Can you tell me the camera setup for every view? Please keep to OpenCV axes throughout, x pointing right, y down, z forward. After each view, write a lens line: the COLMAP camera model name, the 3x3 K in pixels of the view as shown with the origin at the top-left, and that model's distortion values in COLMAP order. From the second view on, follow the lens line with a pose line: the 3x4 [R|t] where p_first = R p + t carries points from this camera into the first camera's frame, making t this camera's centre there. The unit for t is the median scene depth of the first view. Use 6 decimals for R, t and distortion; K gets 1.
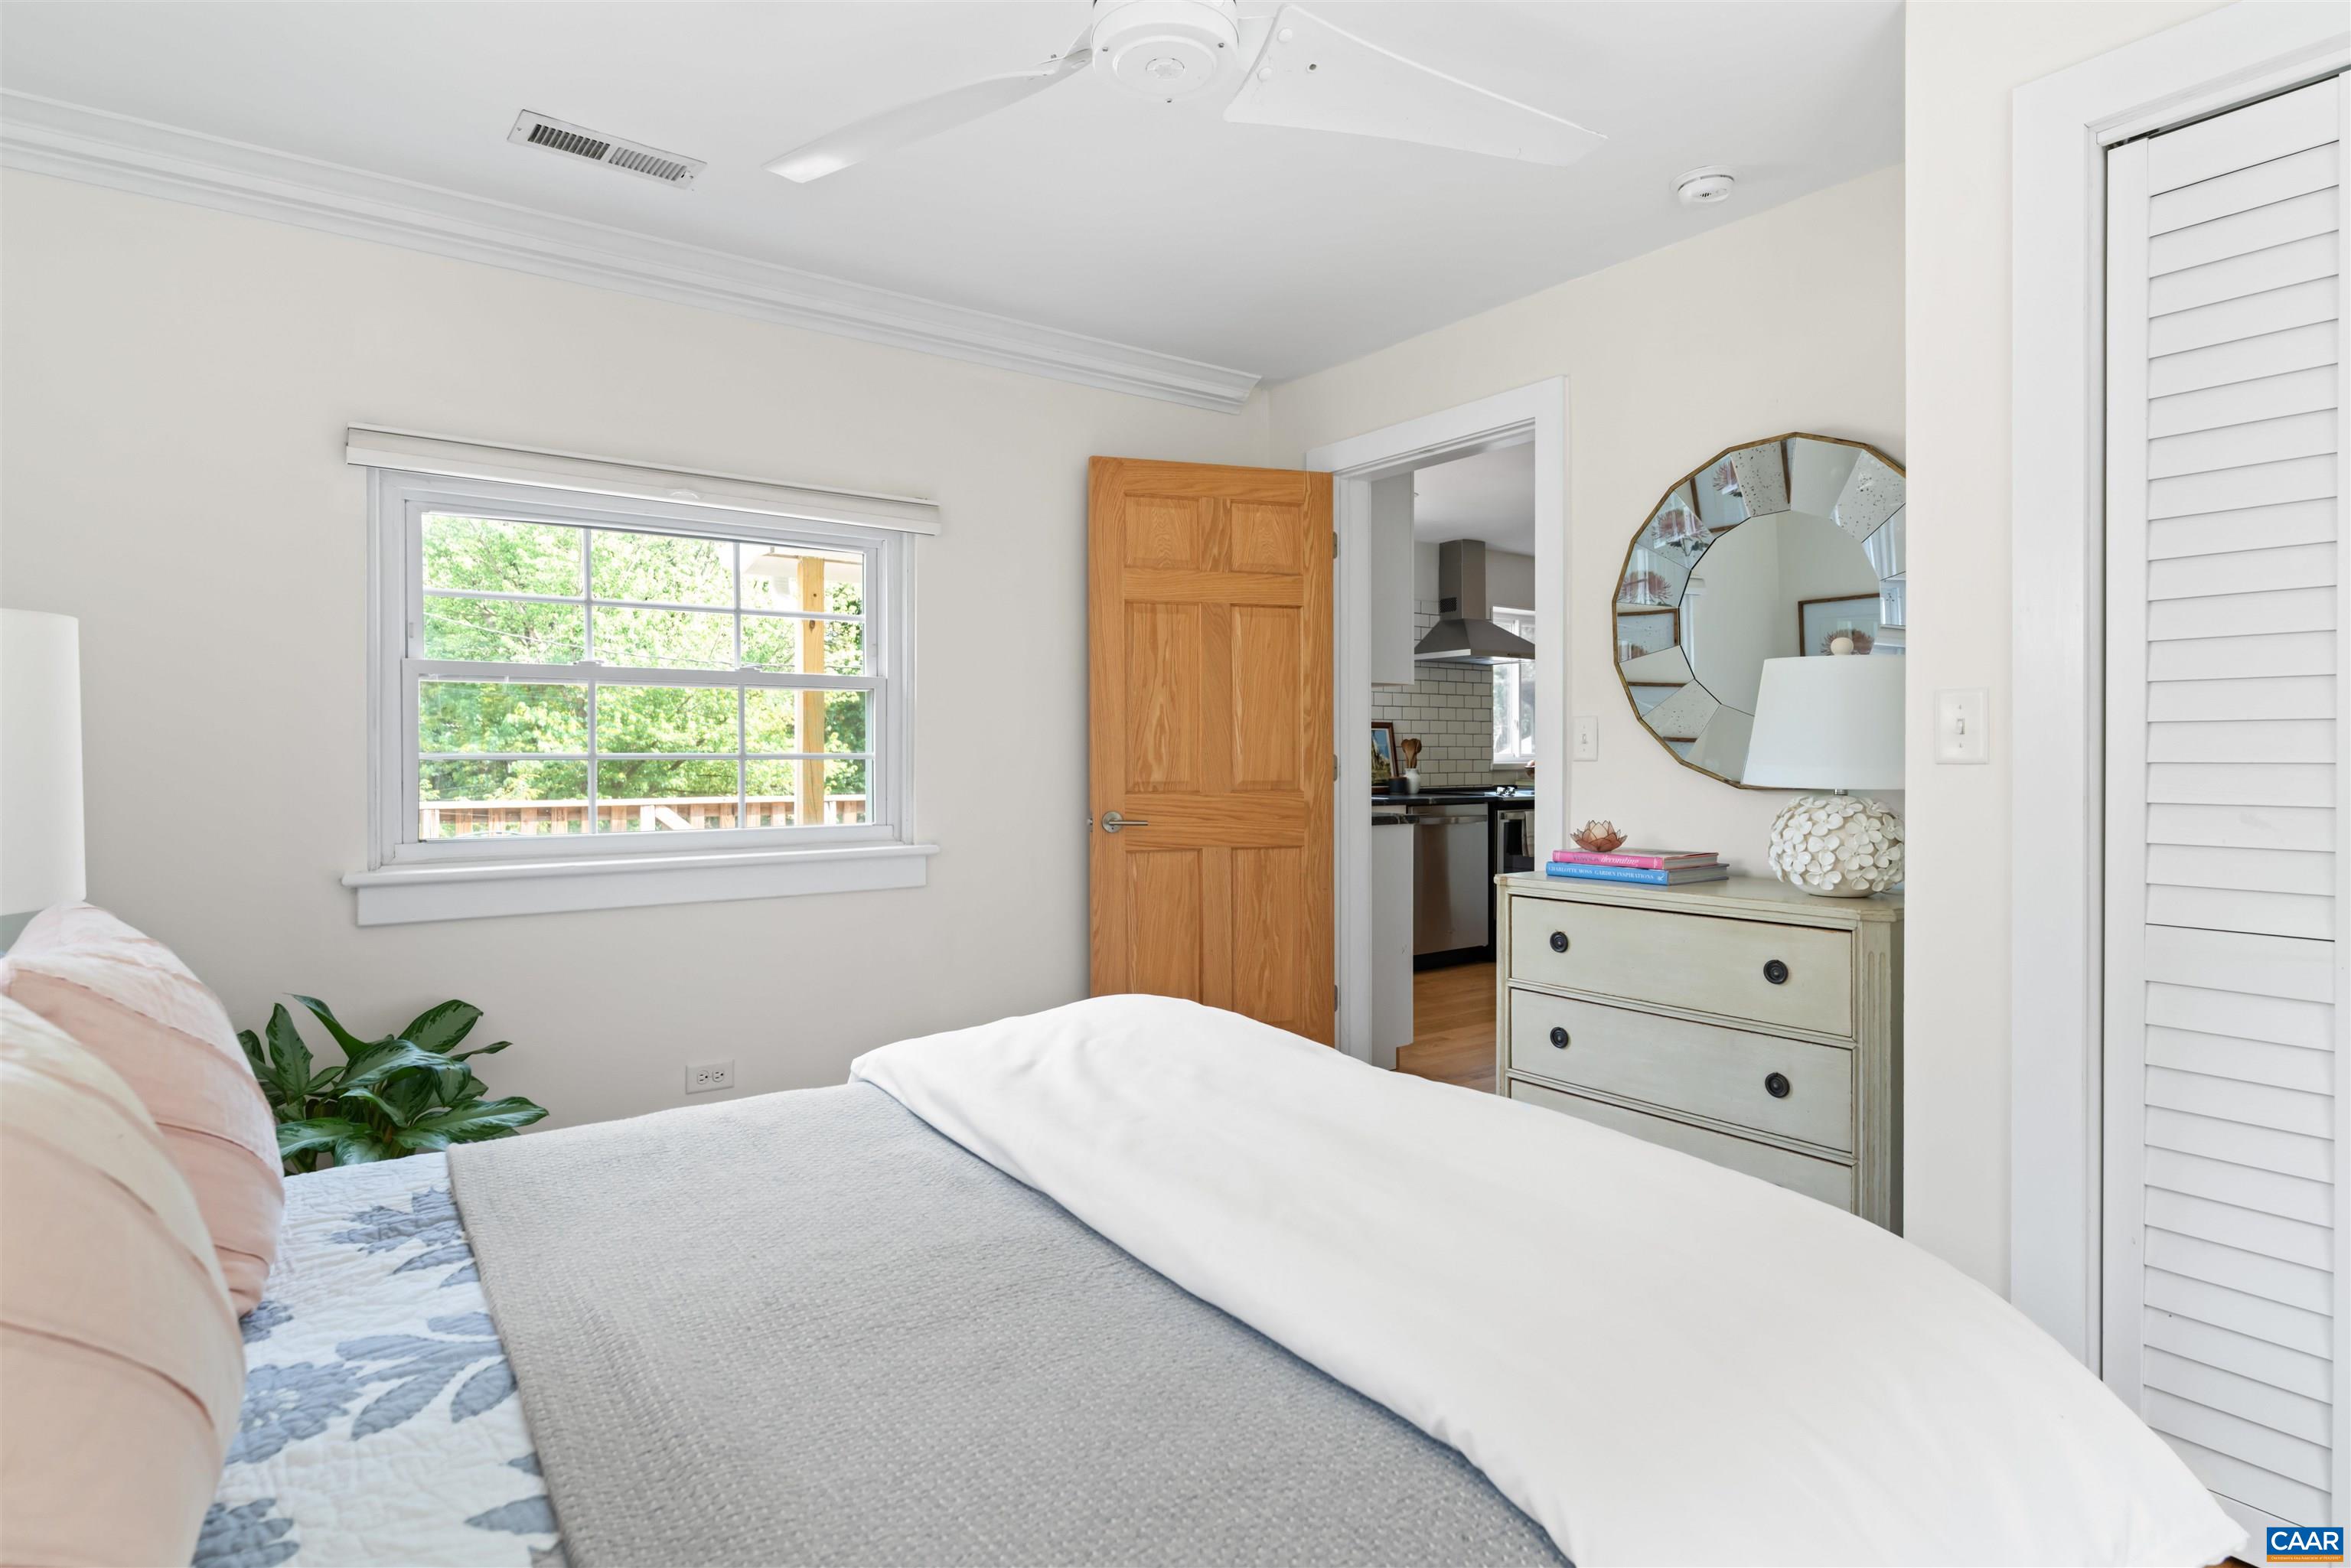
lens RADIAL K [[1203.9, 0, 1174.0], [0, 1203.9, 758.2], [0, 0, 1]] dist [0.002124, -0.000176]
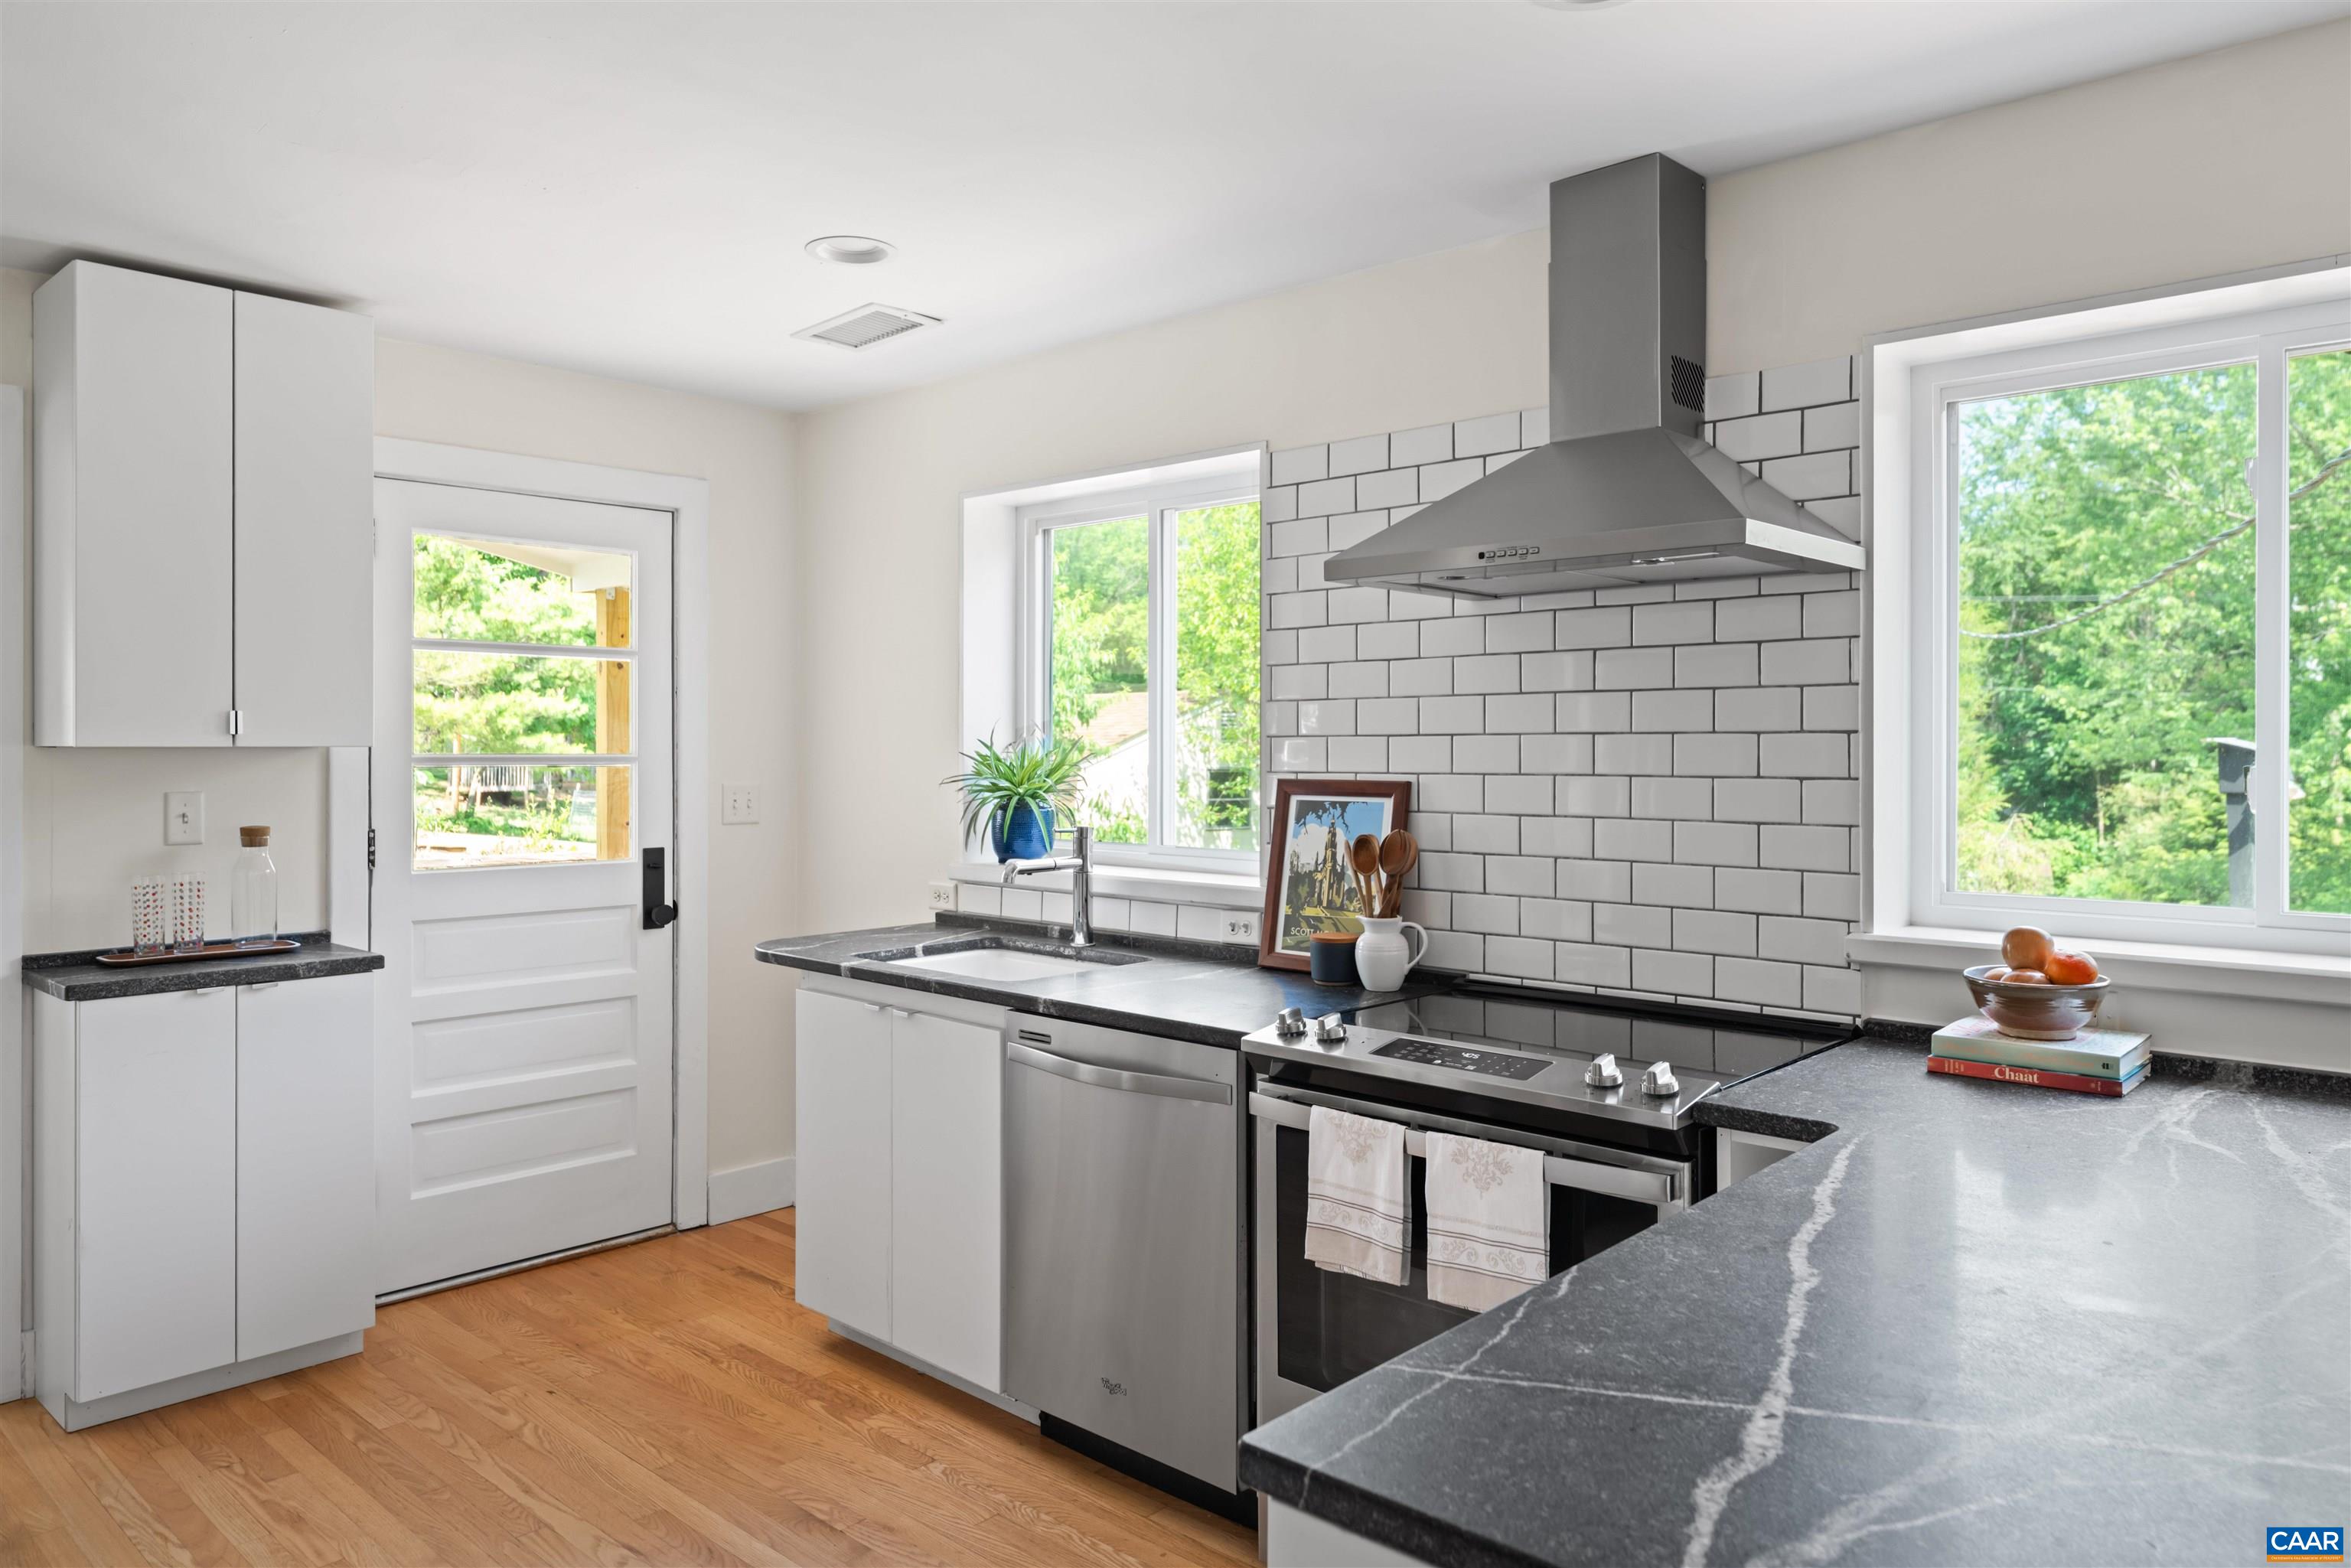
lens RADIAL K [[1544.7, 0, 1177.3], [0, 1544.7, 748.1], [0, 0, 1]] dist [0.001360, -0.000931]
pose [[0.190508, 0.002221, -0.981683, 0.598532], [-0.004992, 0.999987, 0.001293, -0.038733], [0.981673, 0.004654, 0.190517, 0.824089]]
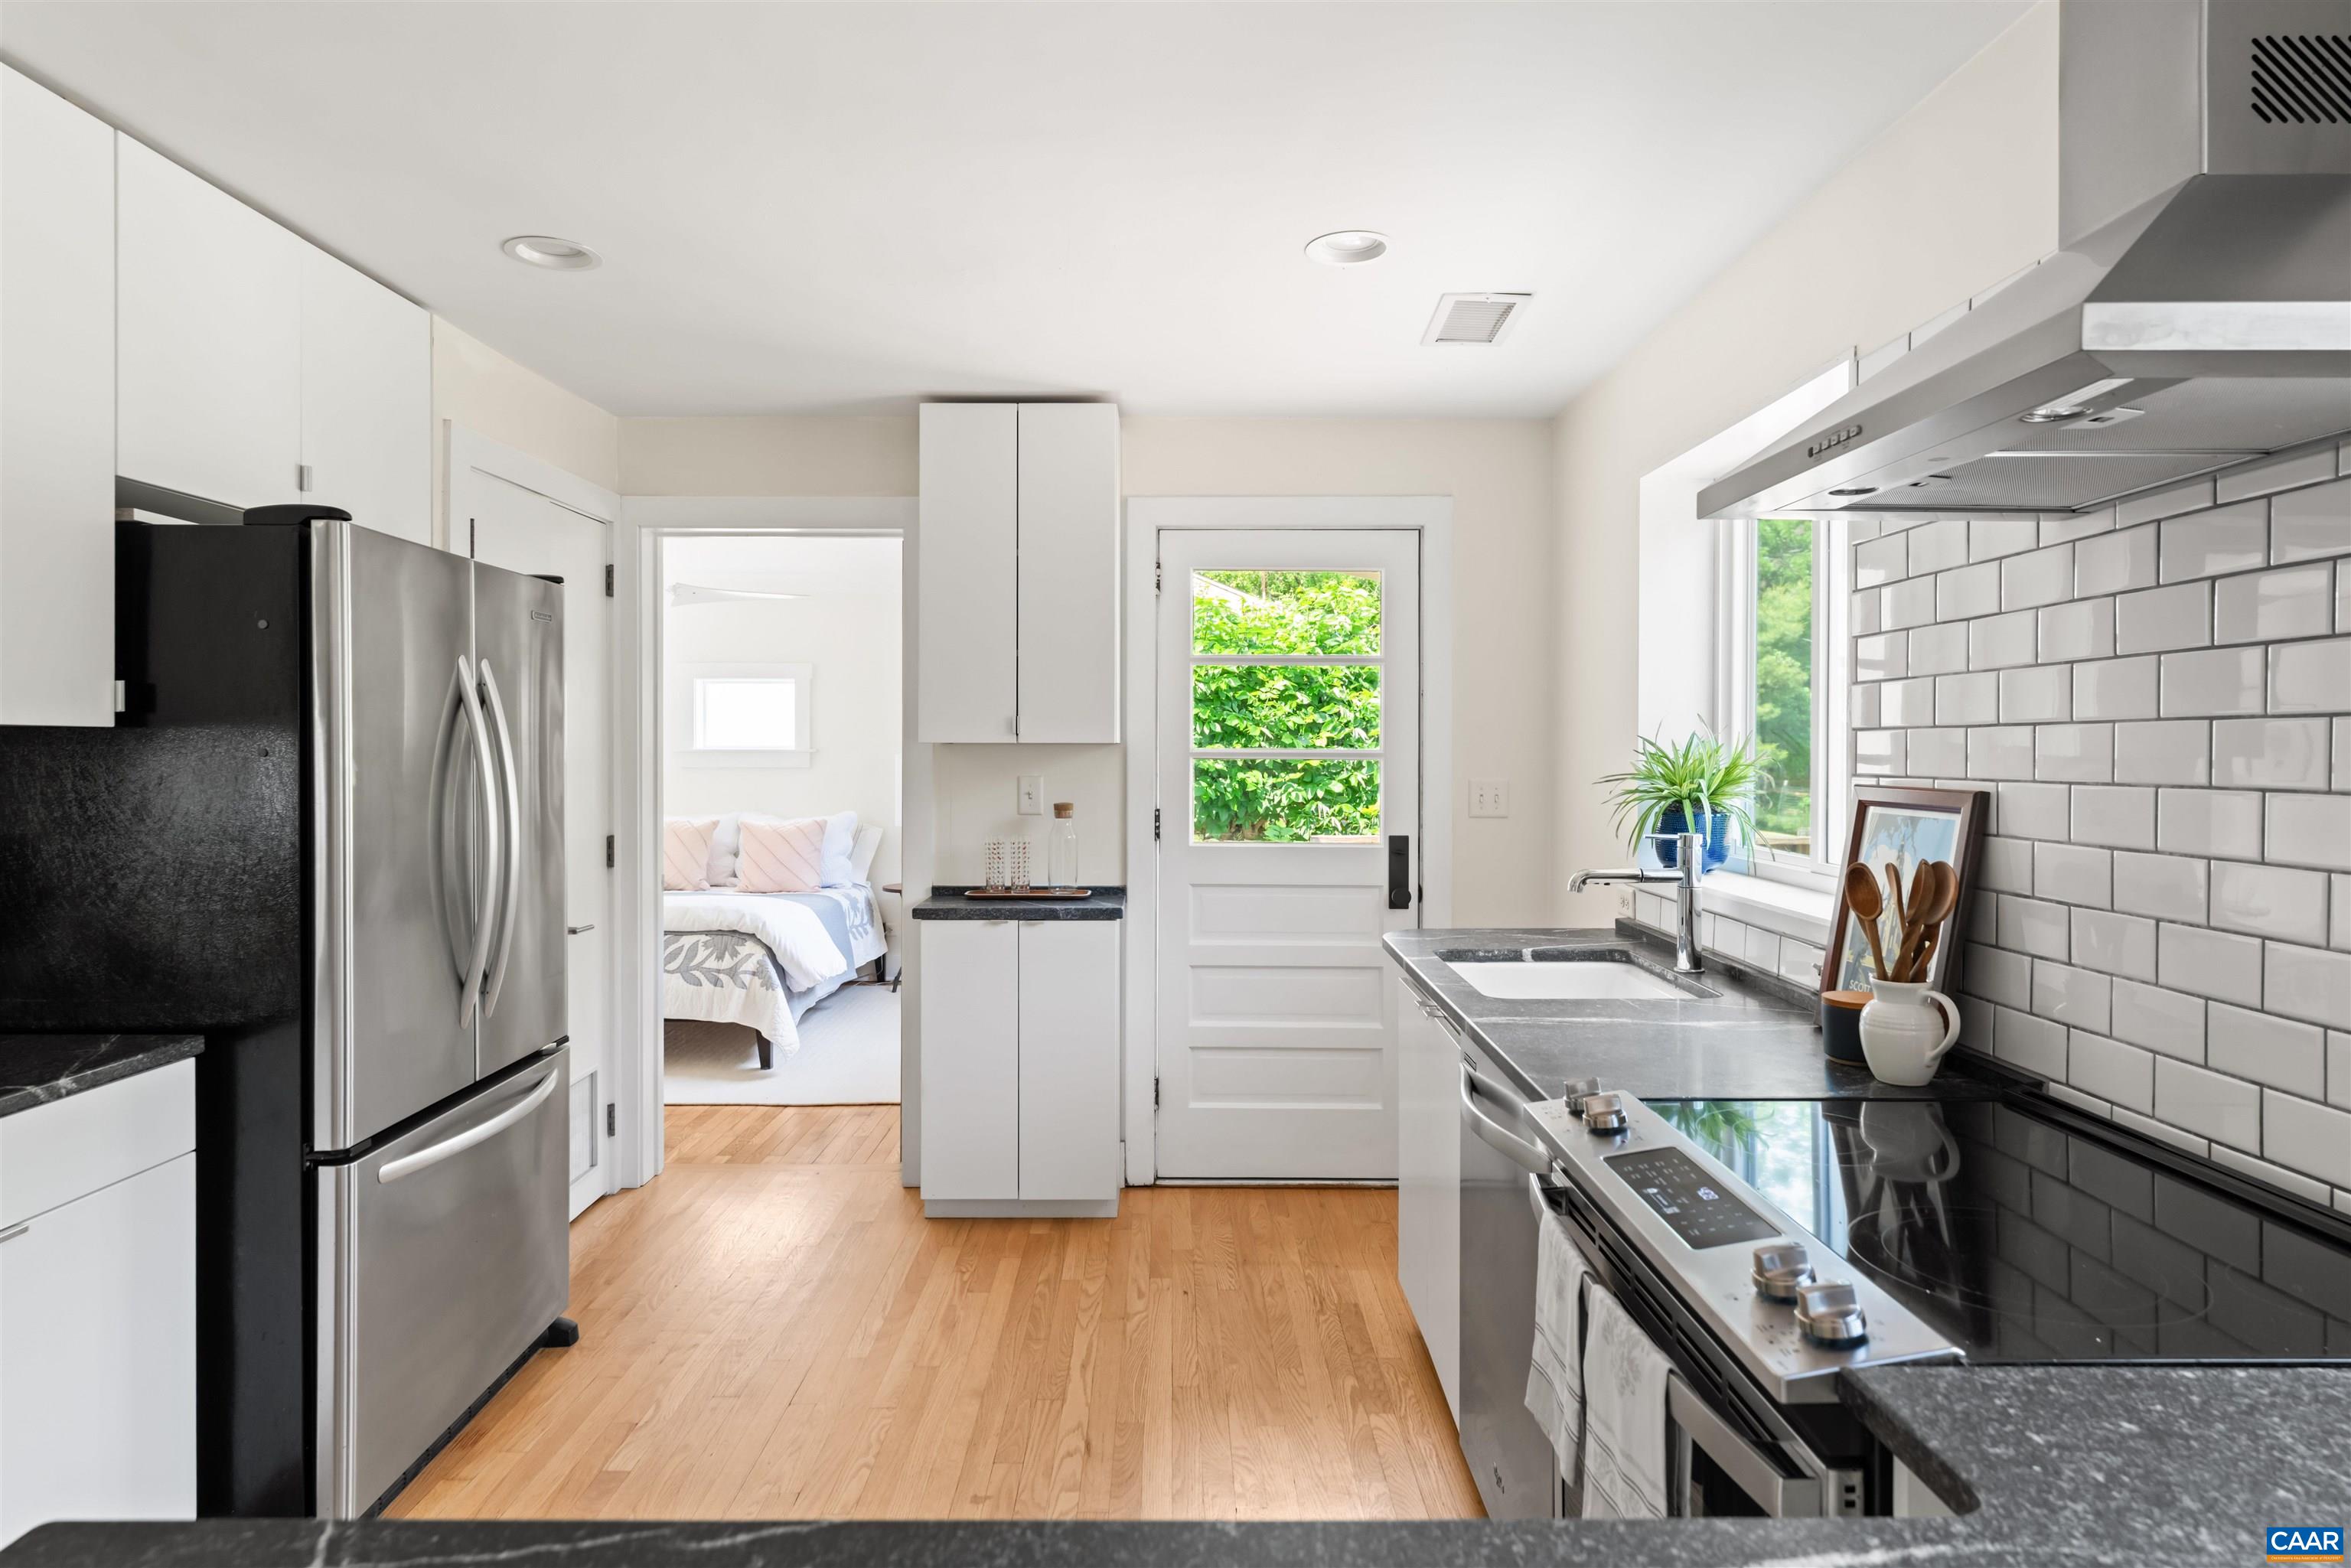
lens RADIAL K [[1331.1, 0, 1167.1], [0, 1331.1, 753.6], [0, 0, 1]] dist [0.004425, 0.000398]
pose [[-0.596411, 0.004322, -0.802667, 0.487947], [-0.004952, 0.999947, 0.009064, -0.038130], [0.802664, 0.009381, -0.596358, 1.001660]]
